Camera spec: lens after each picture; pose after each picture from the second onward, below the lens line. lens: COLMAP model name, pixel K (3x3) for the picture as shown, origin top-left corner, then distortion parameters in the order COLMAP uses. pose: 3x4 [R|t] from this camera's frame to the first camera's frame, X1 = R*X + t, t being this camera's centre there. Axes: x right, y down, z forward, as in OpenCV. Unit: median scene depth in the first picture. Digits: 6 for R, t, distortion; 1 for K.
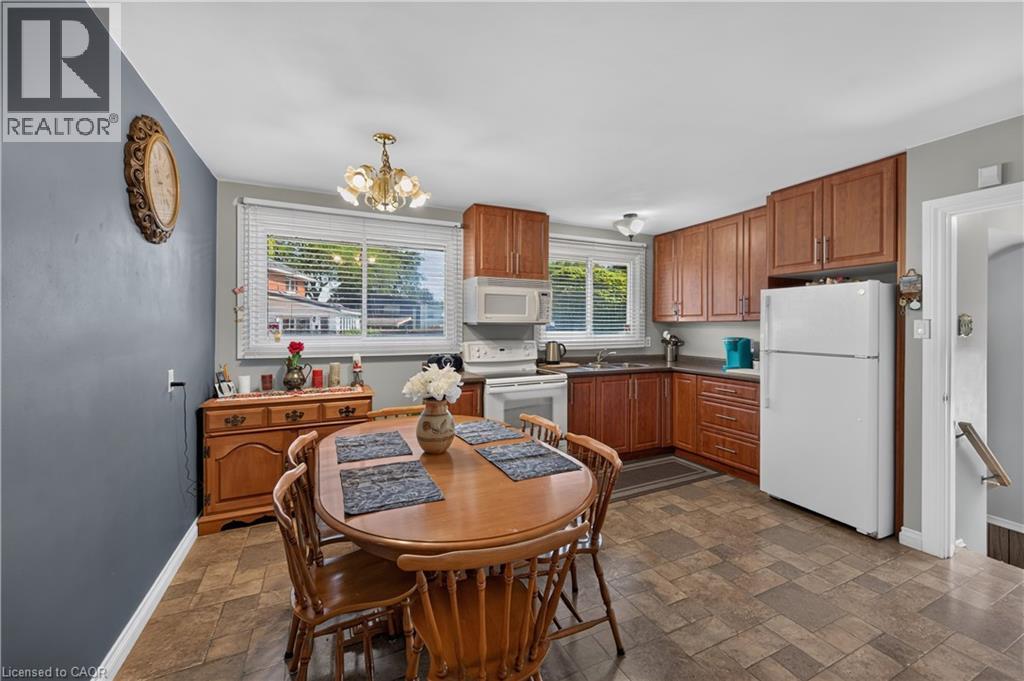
lens RADIAL K [[405.9, 0, 512.5], [0, 405.9, 324.6], [0, 0, 1]] dist [0.002483, -0.000013]
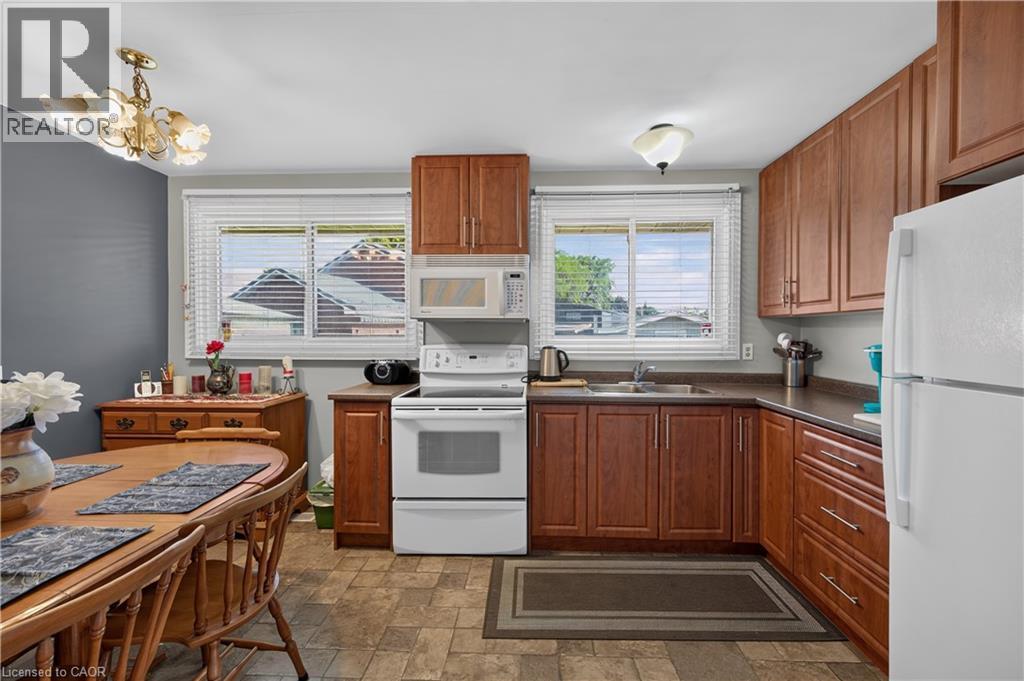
lens RADIAL K [[405.9, 0, 519.7], [0, 405.9, 337.0], [0, 0, 1]] dist [0.002483, -0.000013]
pose [[0.889541, 0.004627, -0.456833, 0.384217], [0.000310, 0.999942, 0.010732, 0.018621], [0.456856, -0.009688, 0.889488, 0.403314]]
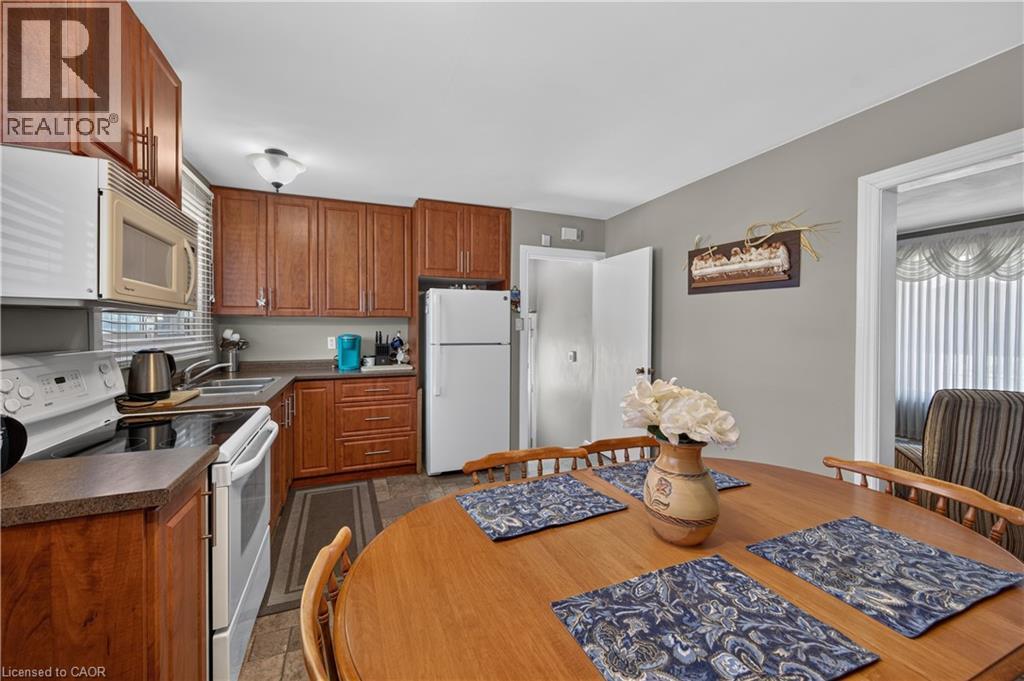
lens RADIAL K [[405.9, 0, 515.2], [0, 405.9, 334.8], [0, 0, 1]] dist [0.002483, -0.000013]
pose [[0.039940, -0.017667, 0.999046, -0.370789], [-0.003894, 0.999833, 0.017837, 0.014451], [-0.999194, -0.004603, 0.039864, 0.598720]]
